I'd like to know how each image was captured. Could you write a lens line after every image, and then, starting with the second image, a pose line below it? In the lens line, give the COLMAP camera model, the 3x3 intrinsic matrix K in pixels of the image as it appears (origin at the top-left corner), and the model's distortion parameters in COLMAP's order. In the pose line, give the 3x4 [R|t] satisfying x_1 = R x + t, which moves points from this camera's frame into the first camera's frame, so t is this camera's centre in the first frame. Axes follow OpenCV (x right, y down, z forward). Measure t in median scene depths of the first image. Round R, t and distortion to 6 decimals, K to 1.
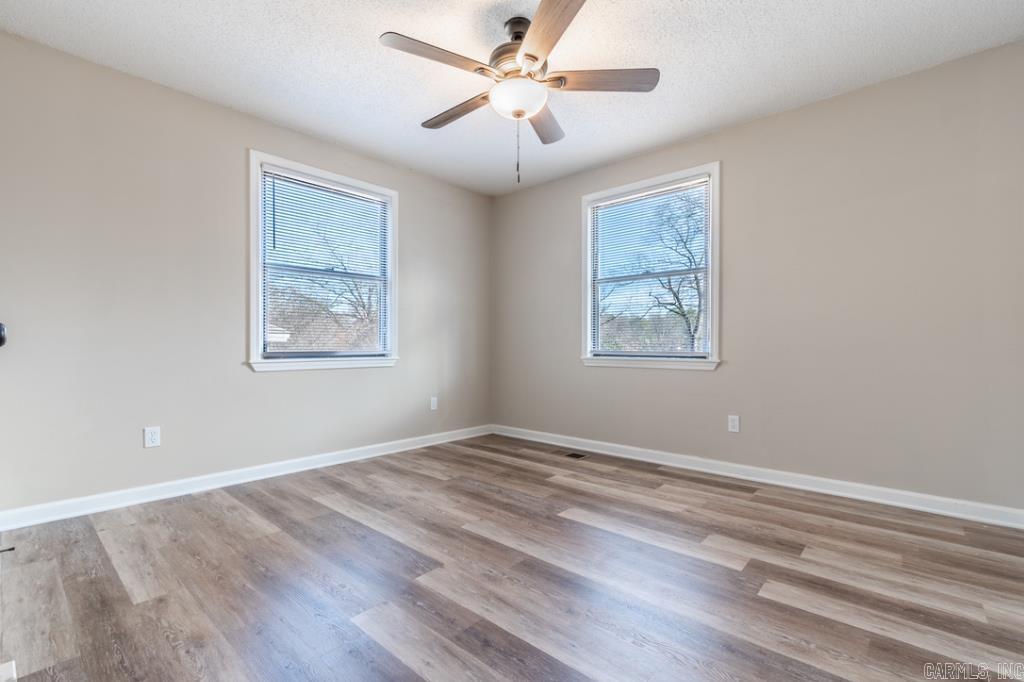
lens RADIAL K [[452.5, 0, 508.6], [0, 452.5, 345.0], [0, 0, 1]] dist [-0.001532, -0.000508]
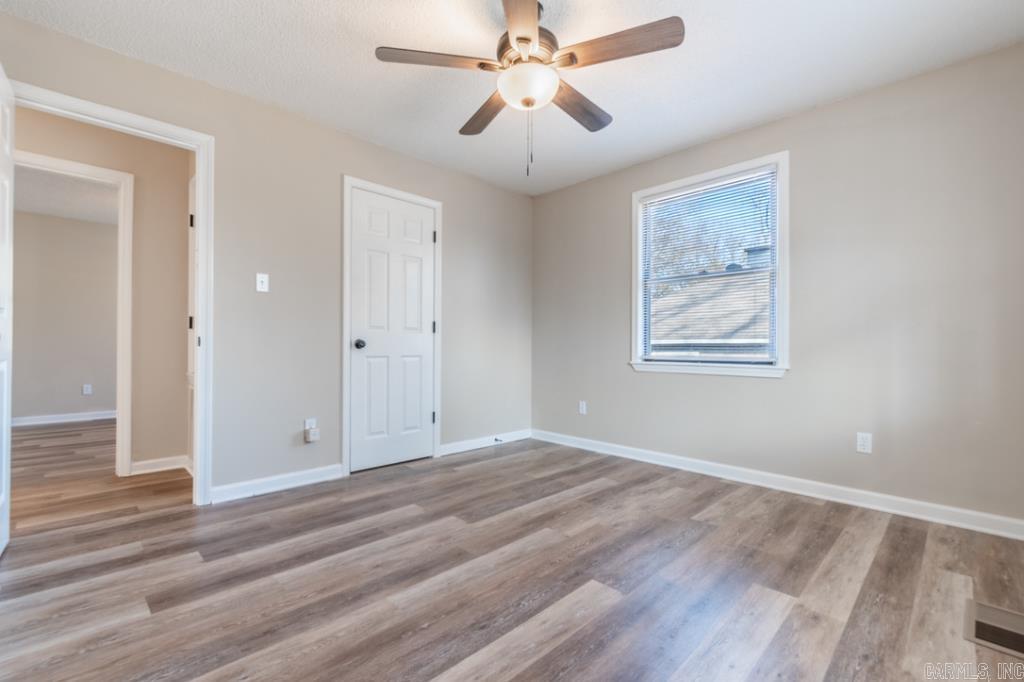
lens RADIAL K [[452.5, 0, 510.8], [0, 452.5, 346.6], [0, 0, 1]] dist [-0.001532, -0.000508]
pose [[-0.054500, -0.002974, -0.998509, 0.731275], [-0.009041, 0.999956, -0.002485, -0.000865], [0.998473, 0.008892, -0.054524, 0.778470]]
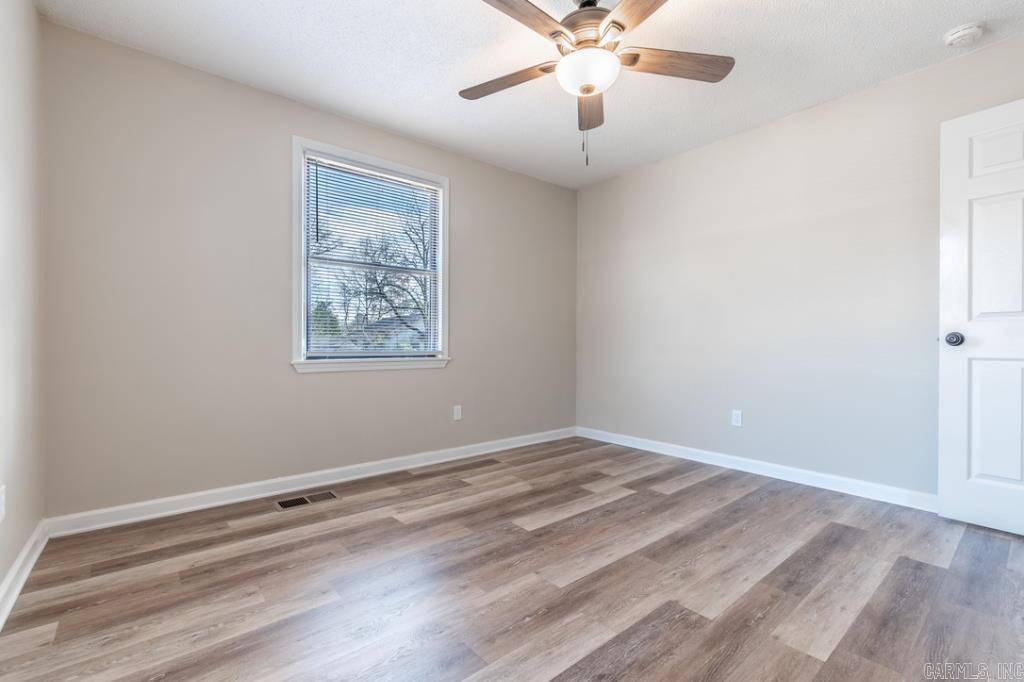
lens RADIAL K [[452.5, 0, 508.3], [0, 452.5, 344.5], [0, 0, 1]] dist [-0.001532, -0.000508]
pose [[0.146906, -0.002553, 0.989147, -0.687220], [0.001648, 0.999996, 0.002336, -0.001528], [-0.989149, 0.001287, 0.146910, 0.781421]]
